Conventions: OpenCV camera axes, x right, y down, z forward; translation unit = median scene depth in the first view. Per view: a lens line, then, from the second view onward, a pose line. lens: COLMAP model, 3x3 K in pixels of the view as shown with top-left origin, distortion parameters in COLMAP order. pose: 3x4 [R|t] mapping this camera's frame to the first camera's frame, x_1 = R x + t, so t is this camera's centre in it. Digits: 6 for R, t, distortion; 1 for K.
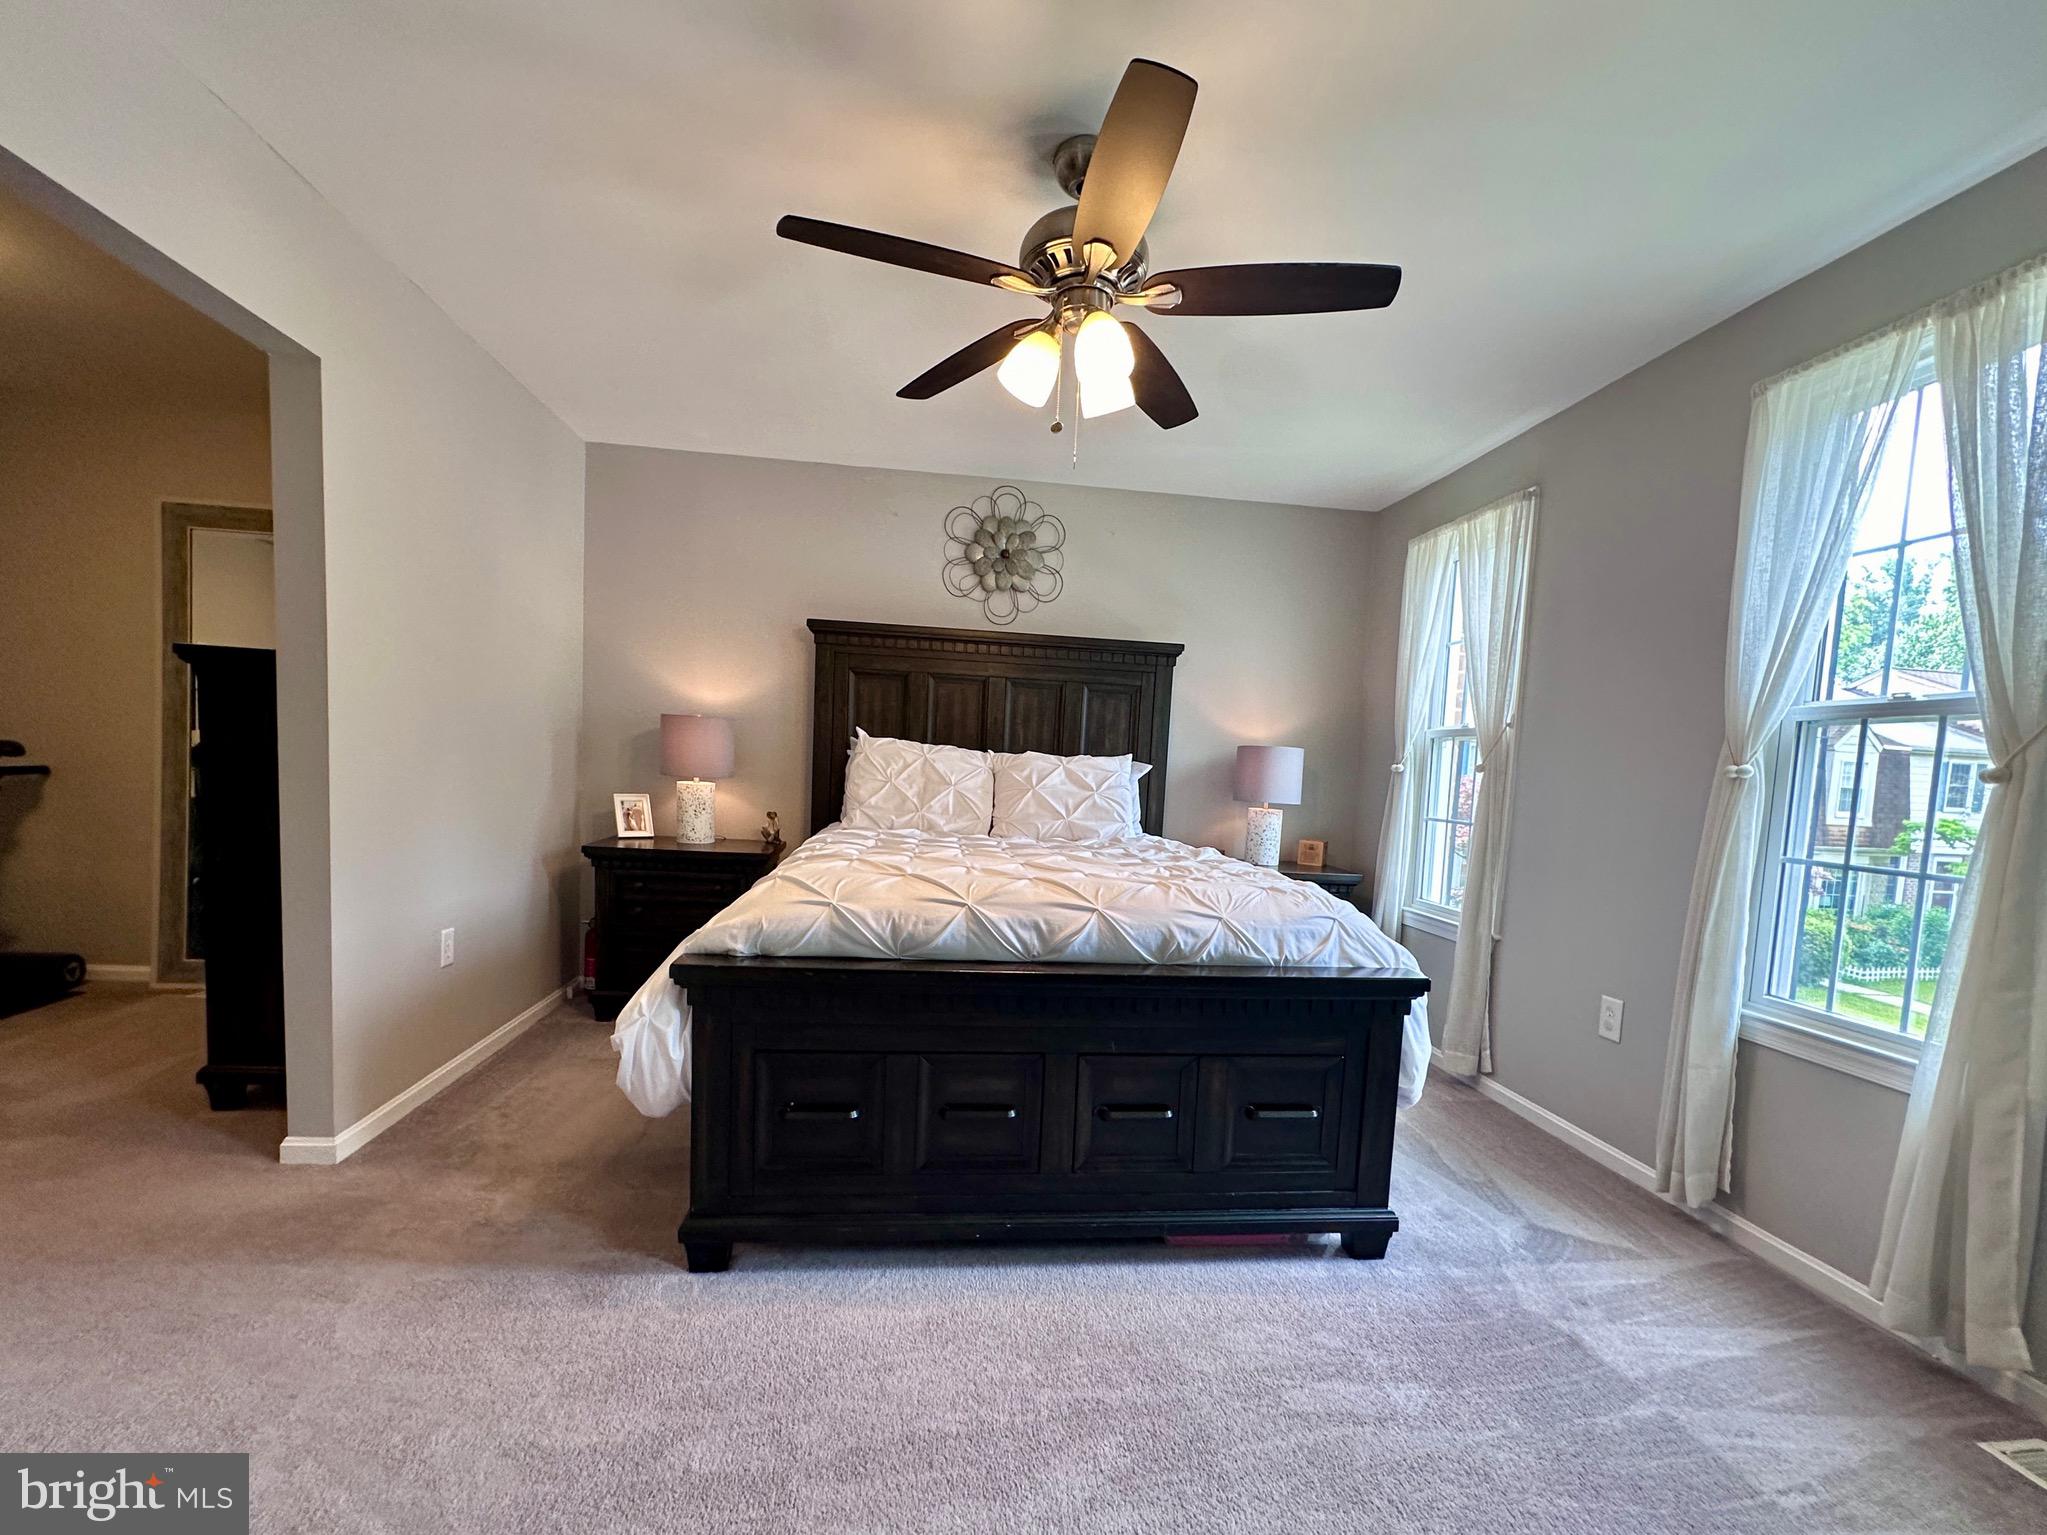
lens RADIAL K [[877.4, 0, 1011.6], [0, 877.4, 850.0], [0, 0, 1]] dist [0.000927, -0.000287]
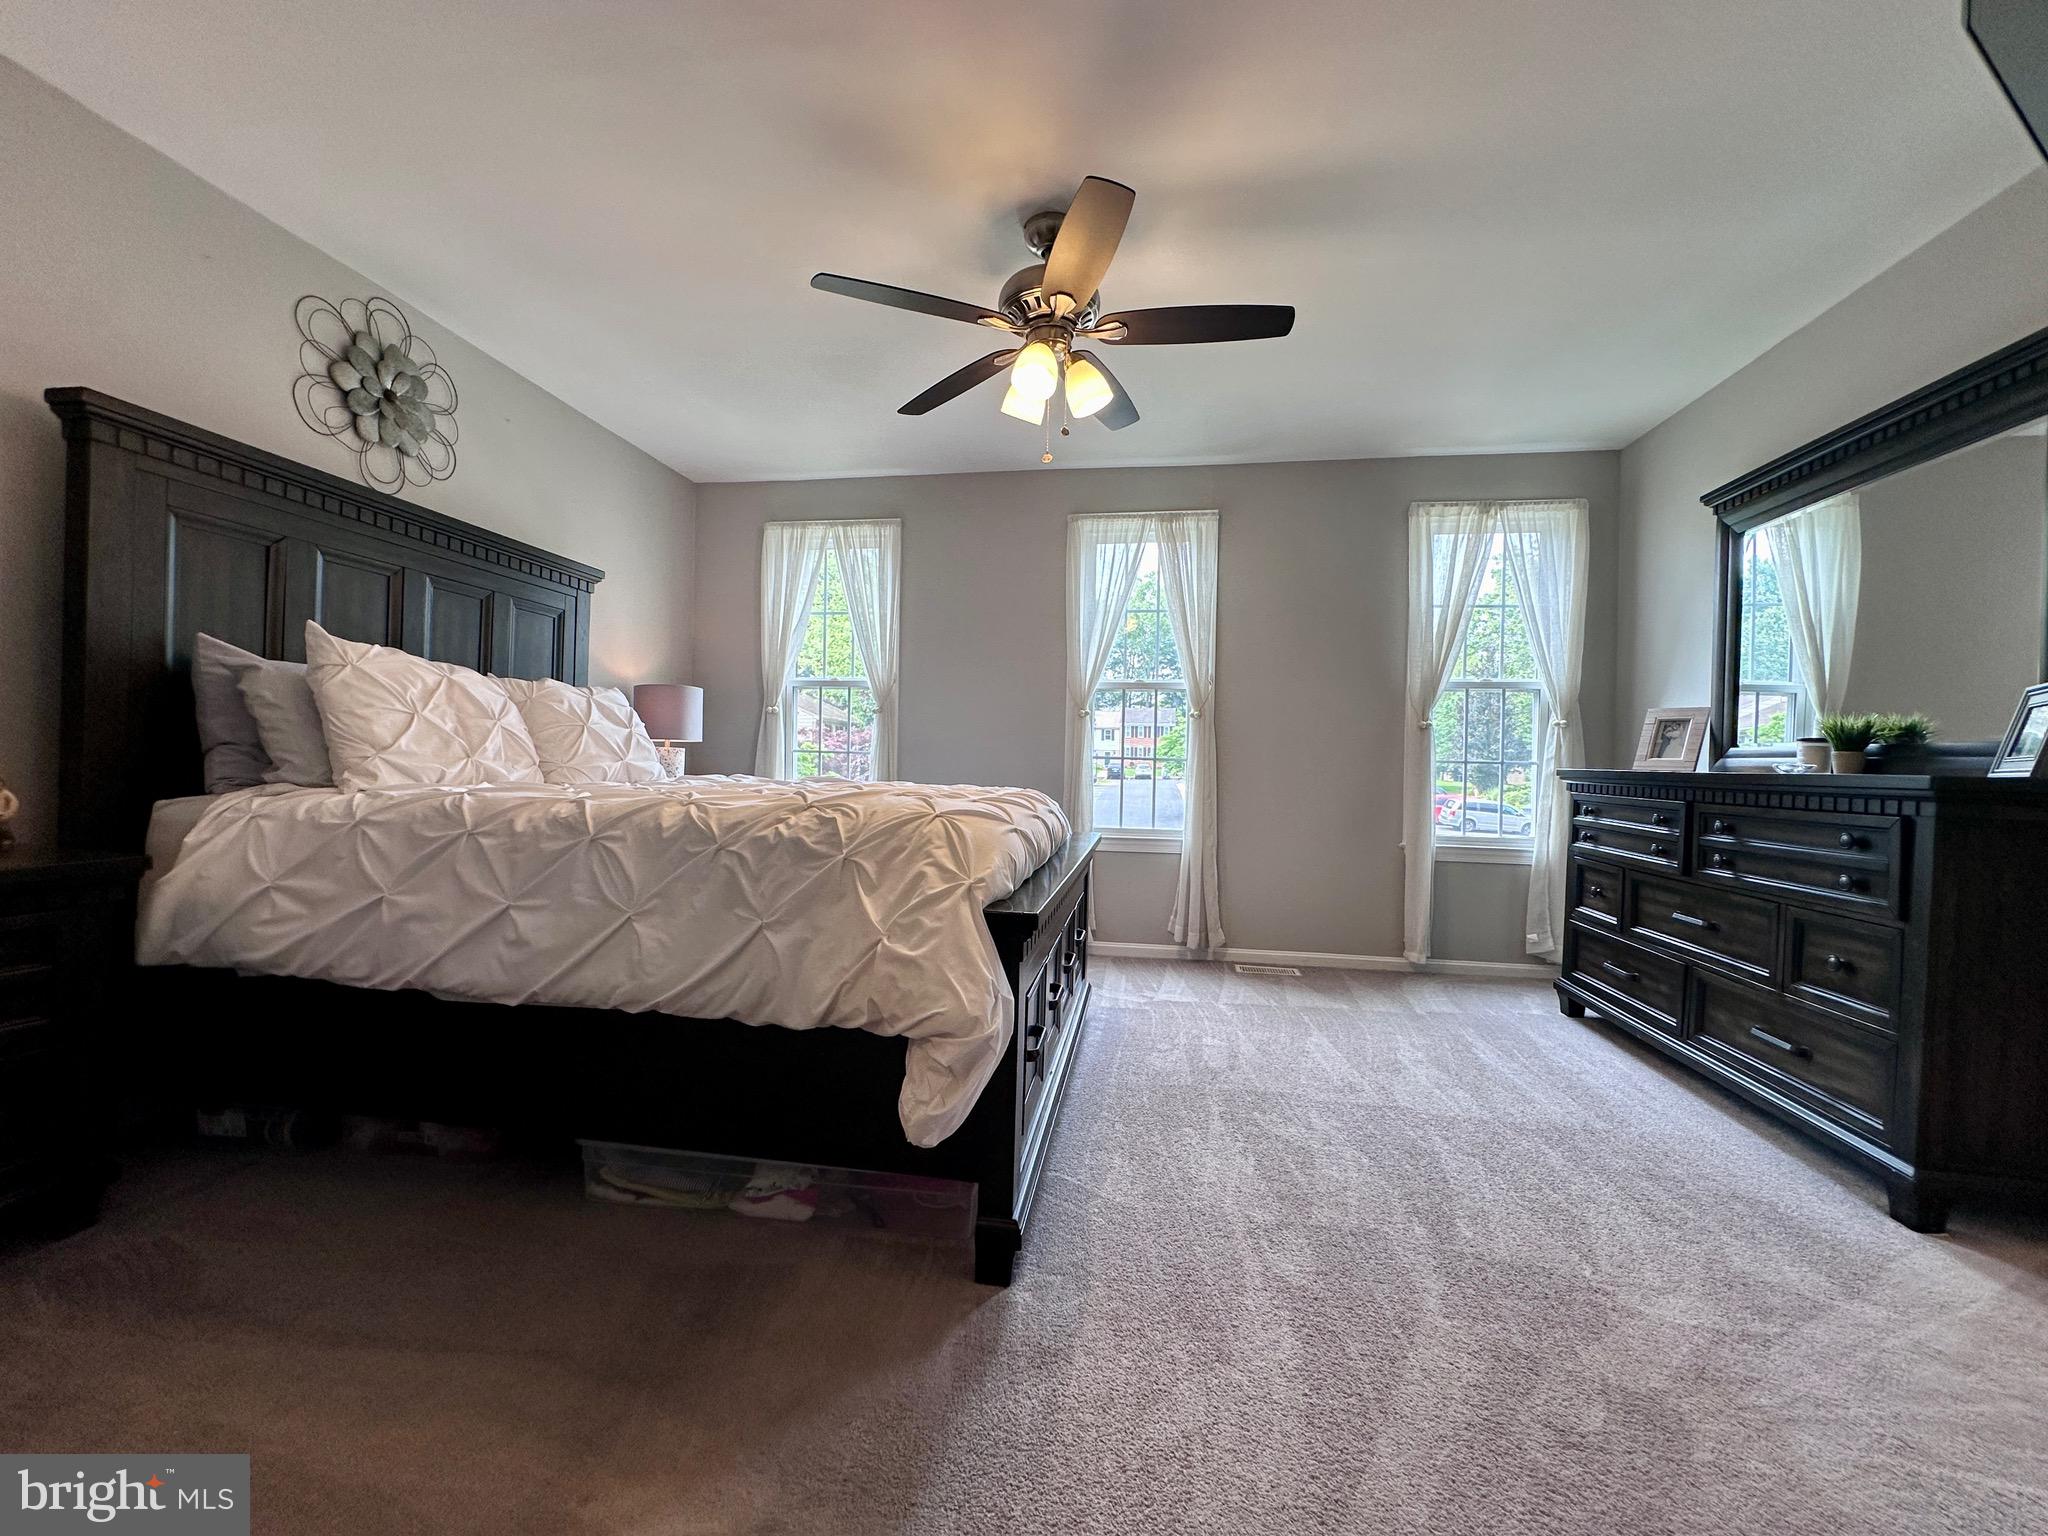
lens RADIAL K [[811.8, 0, 1028.8], [0, 811.8, 771.1], [0, 0, 1]] dist [0.001068, 0.000926]
pose [[0.264856, -0.052554, 0.962855, -0.519301], [0.084342, 0.995950, 0.031160, -0.014176], [-0.960592, 0.072957, 0.268215, 0.354942]]
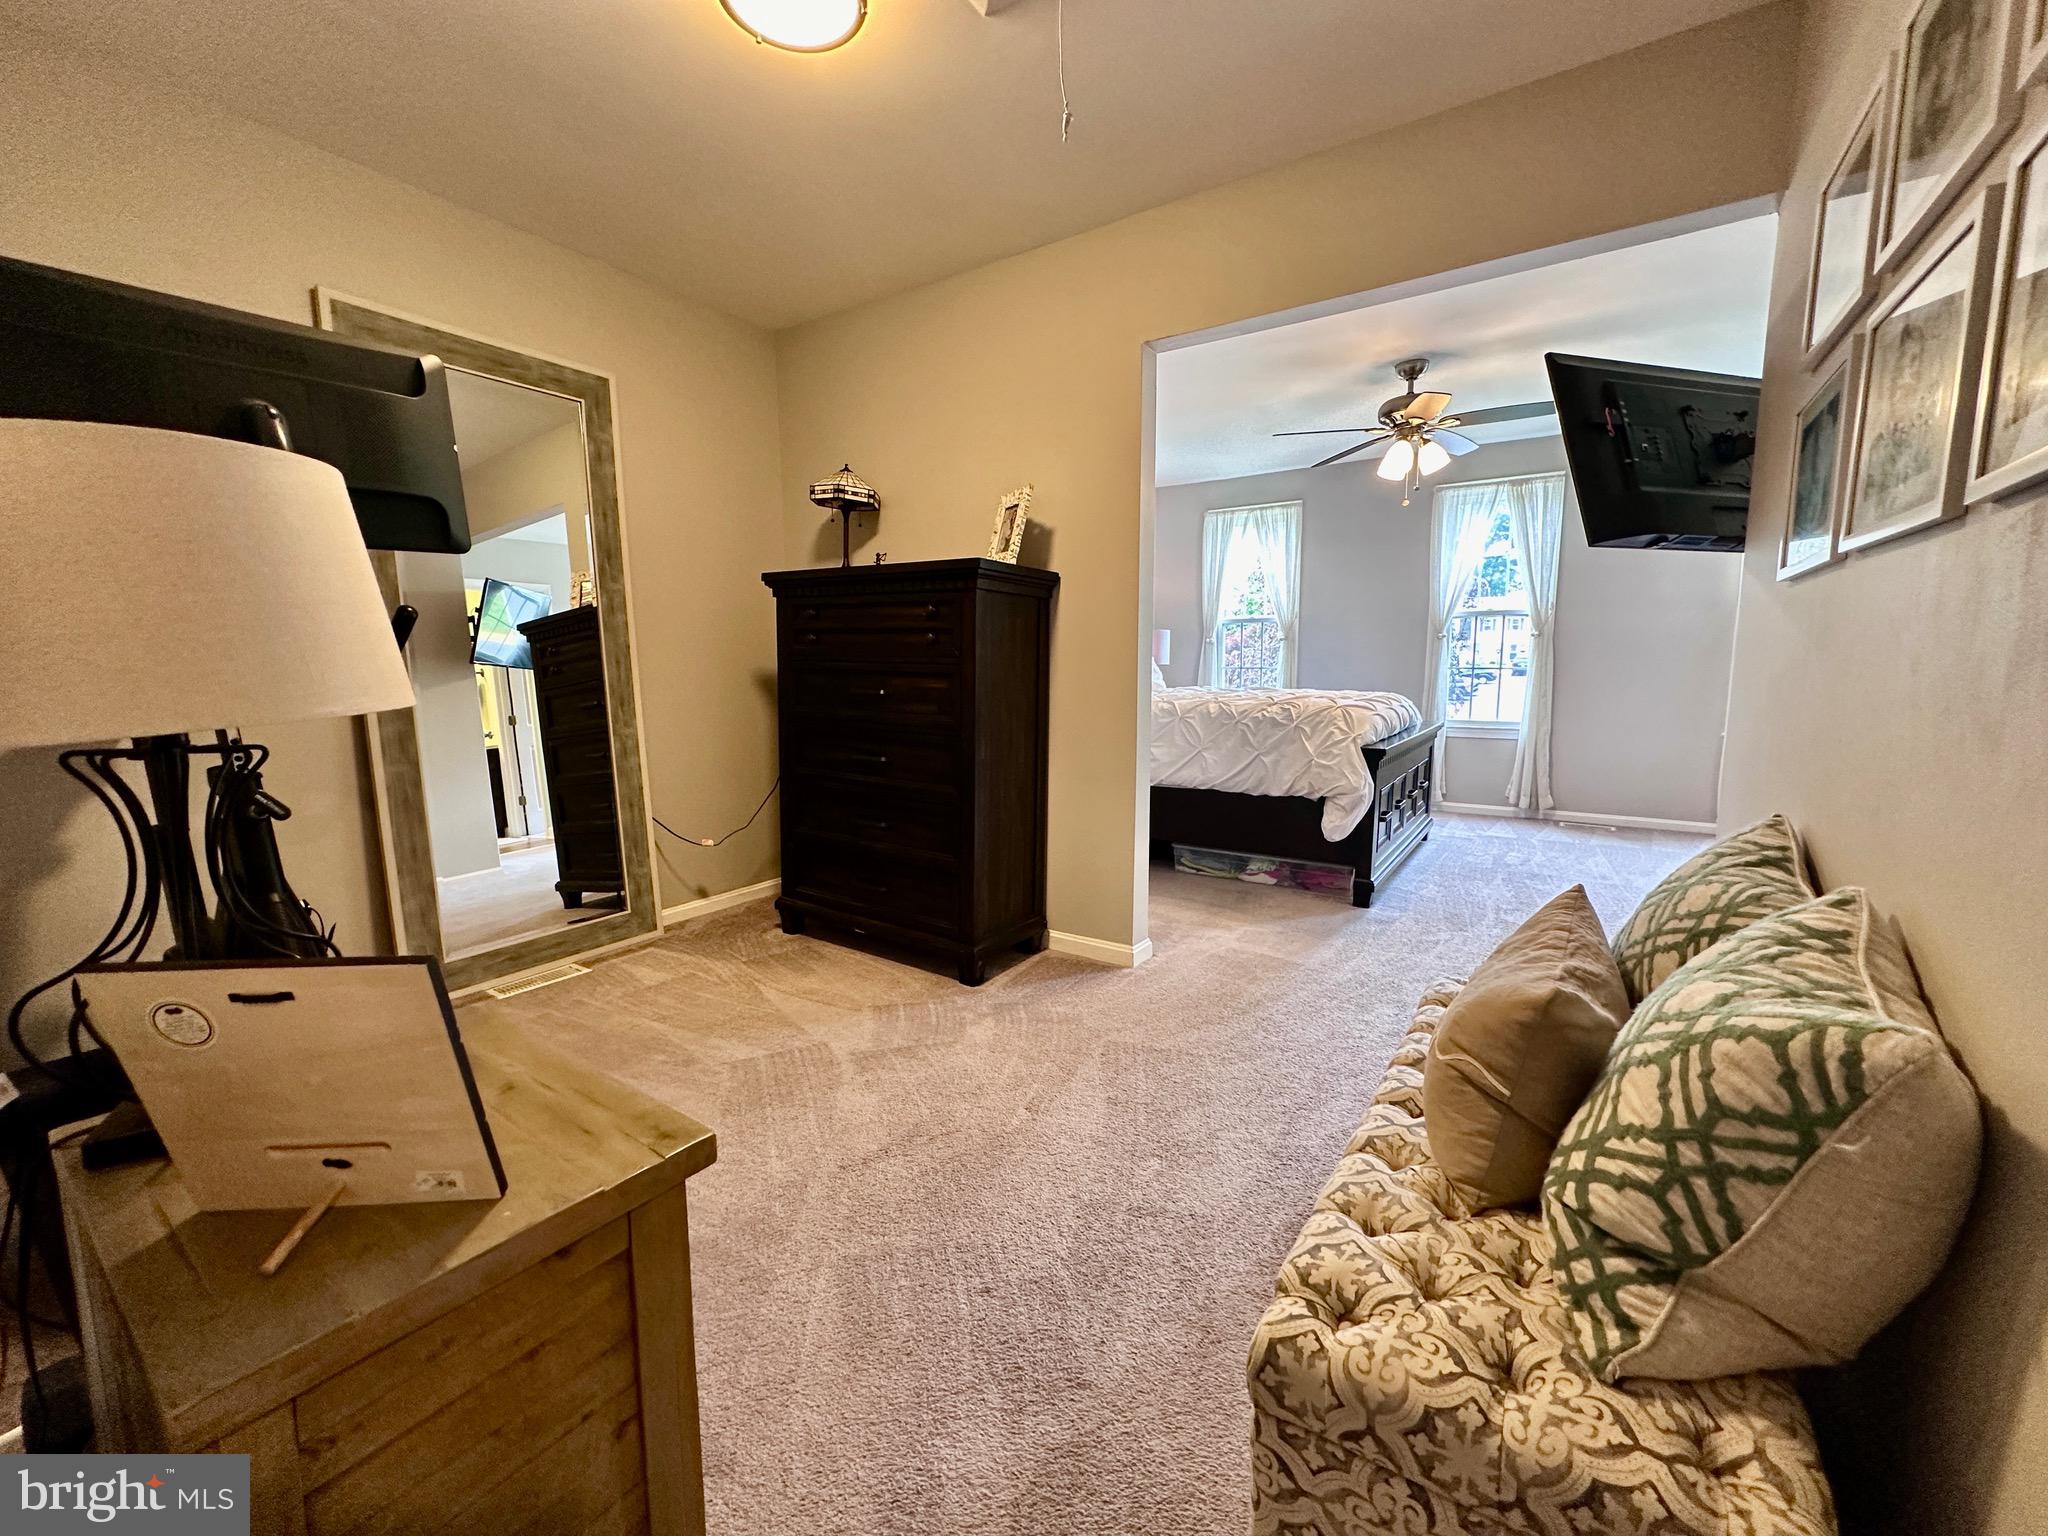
lens RADIAL K [[811.8, 0, 1026.4], [0, 811.8, 769.9], [0, 0, 1]] dist [0.001068, 0.000926]
pose [[0.649983, -0.152522, 0.744486, -1.039036], [0.109992, 0.988218, 0.106426, -0.047357], [-0.751947, 0.012712, 0.659101, 0.180943]]
